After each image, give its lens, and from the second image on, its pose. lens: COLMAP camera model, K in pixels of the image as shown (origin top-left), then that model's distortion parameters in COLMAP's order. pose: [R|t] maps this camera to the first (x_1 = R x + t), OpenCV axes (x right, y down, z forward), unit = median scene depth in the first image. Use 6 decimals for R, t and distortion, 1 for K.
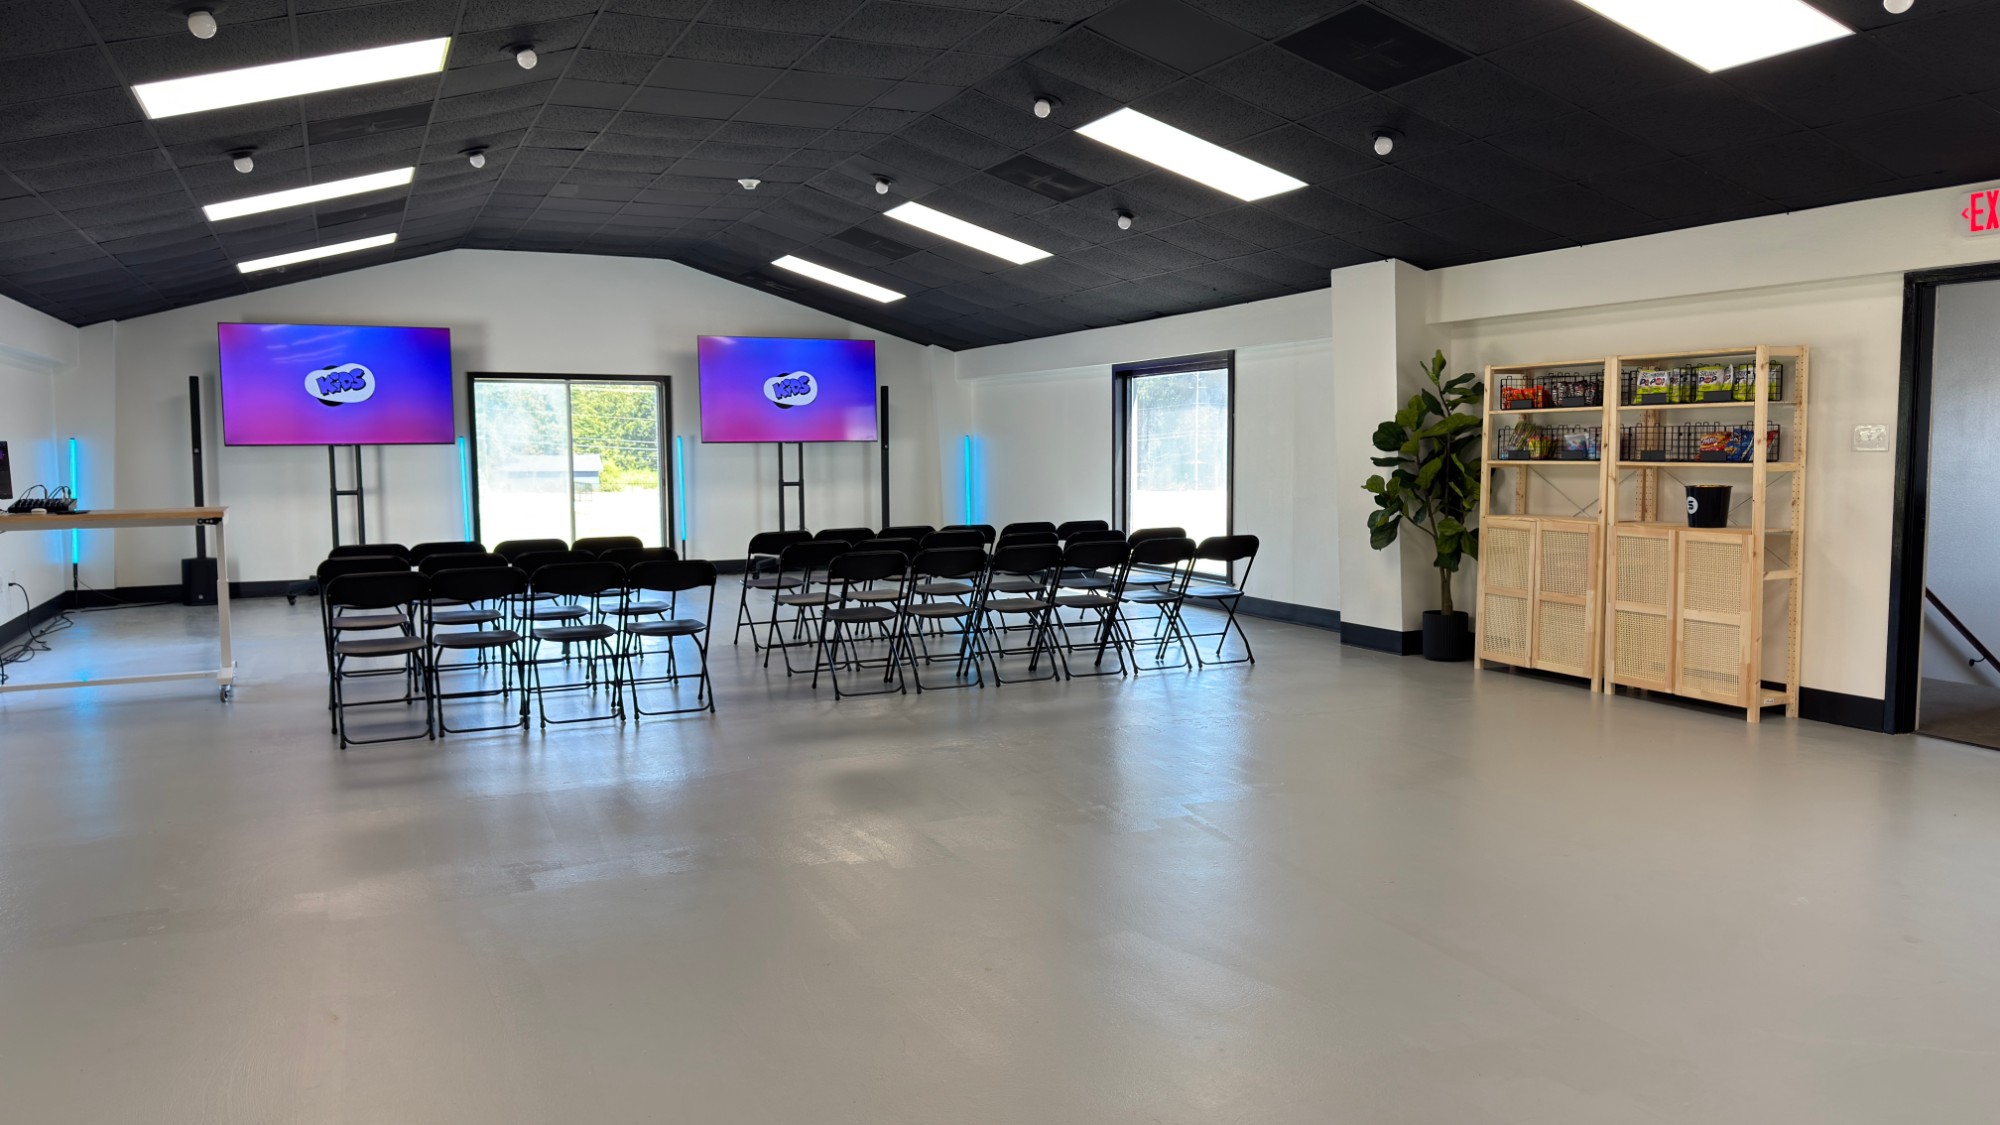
lens RADIAL K [[1350.5, 0, 1000.0], [0, 1350.5, 562.5], [0, 0, 1]] dist [0.001586, -0.001634]
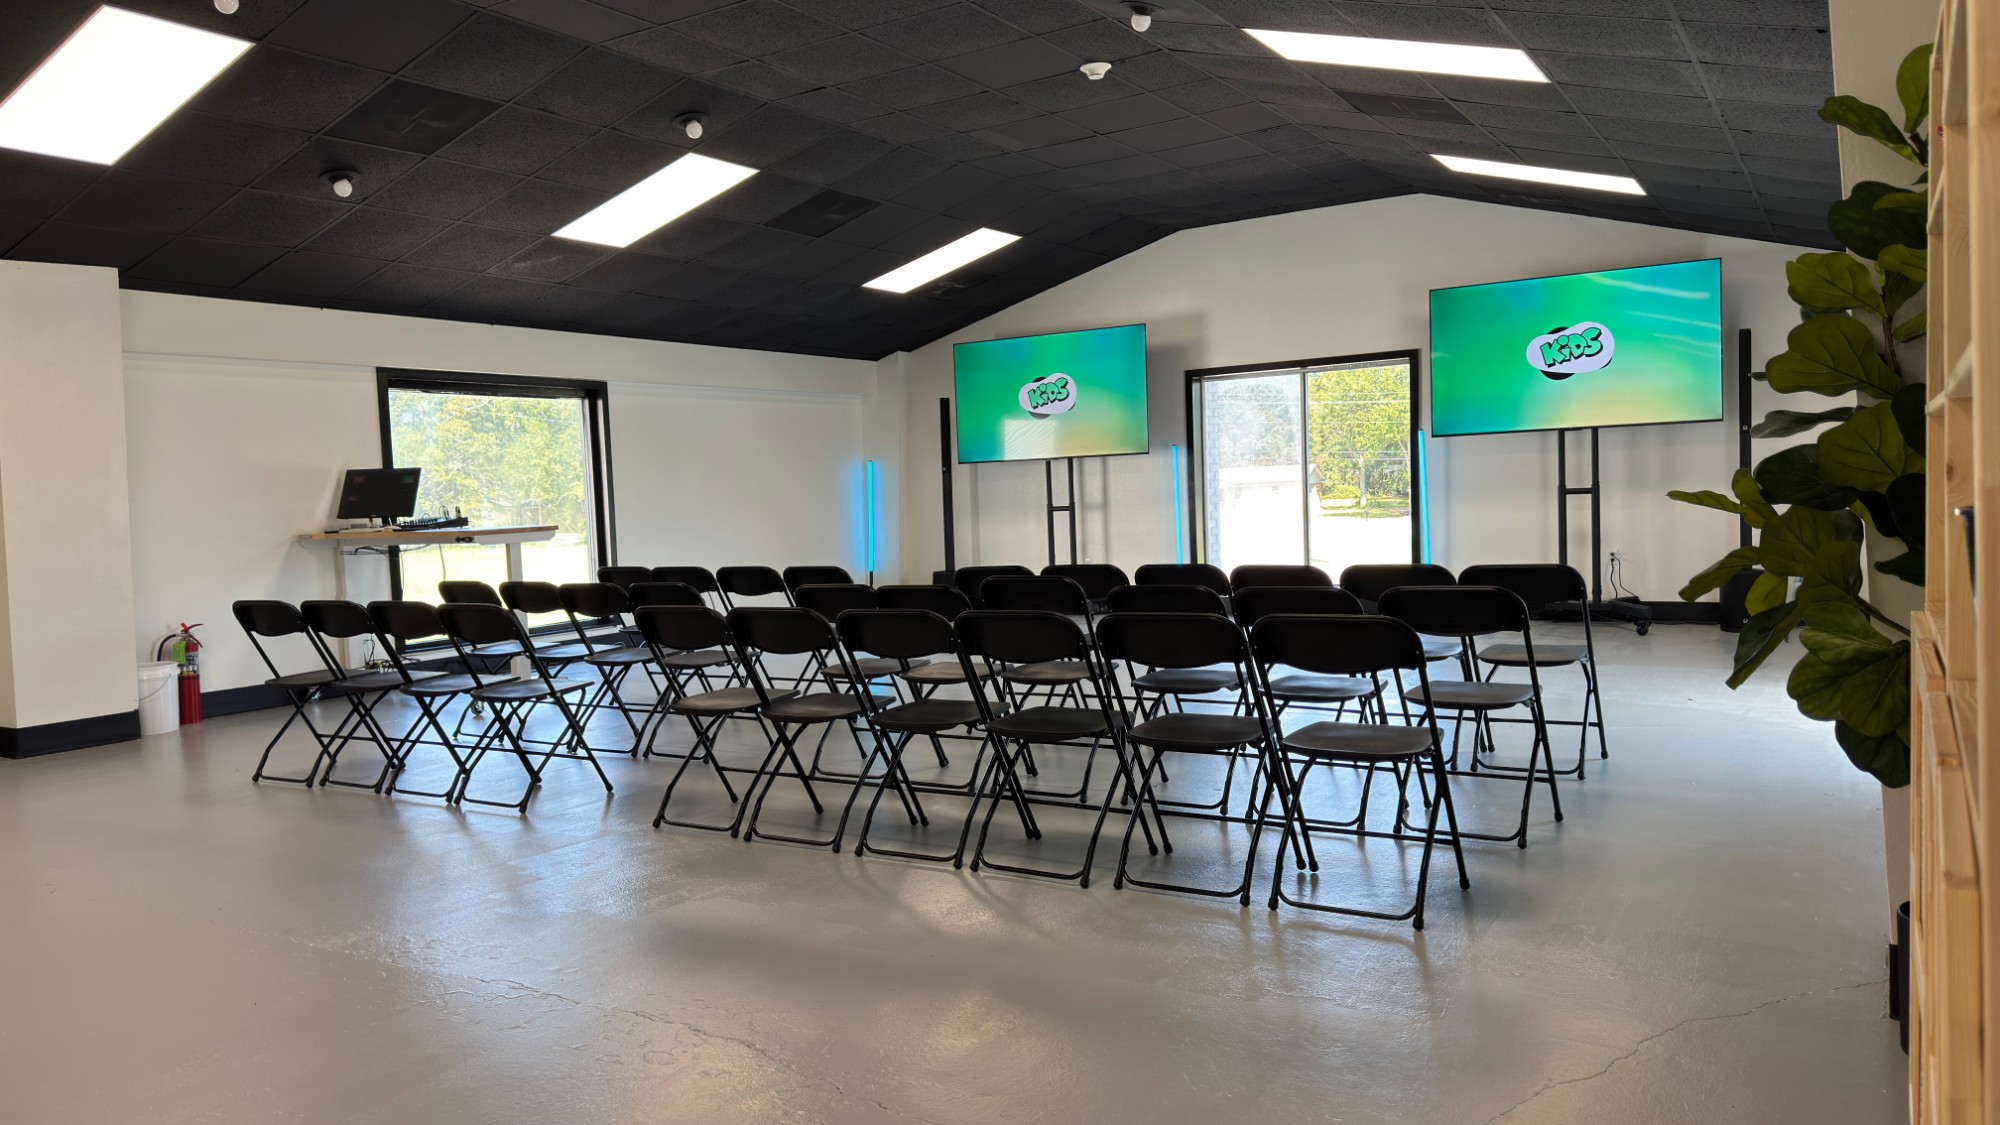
lens RADIAL K [[1350.5, 0, 1000.0], [0, 1350.5, 562.5], [0, 0, 1]] dist [0.001586, -0.001634]
pose [[0.503145, 0.031296, -0.863635, 0.312996], [-0.036694, 0.999216, 0.014832, -0.025017], [0.863423, 0.024227, 0.503899, 0.463181]]
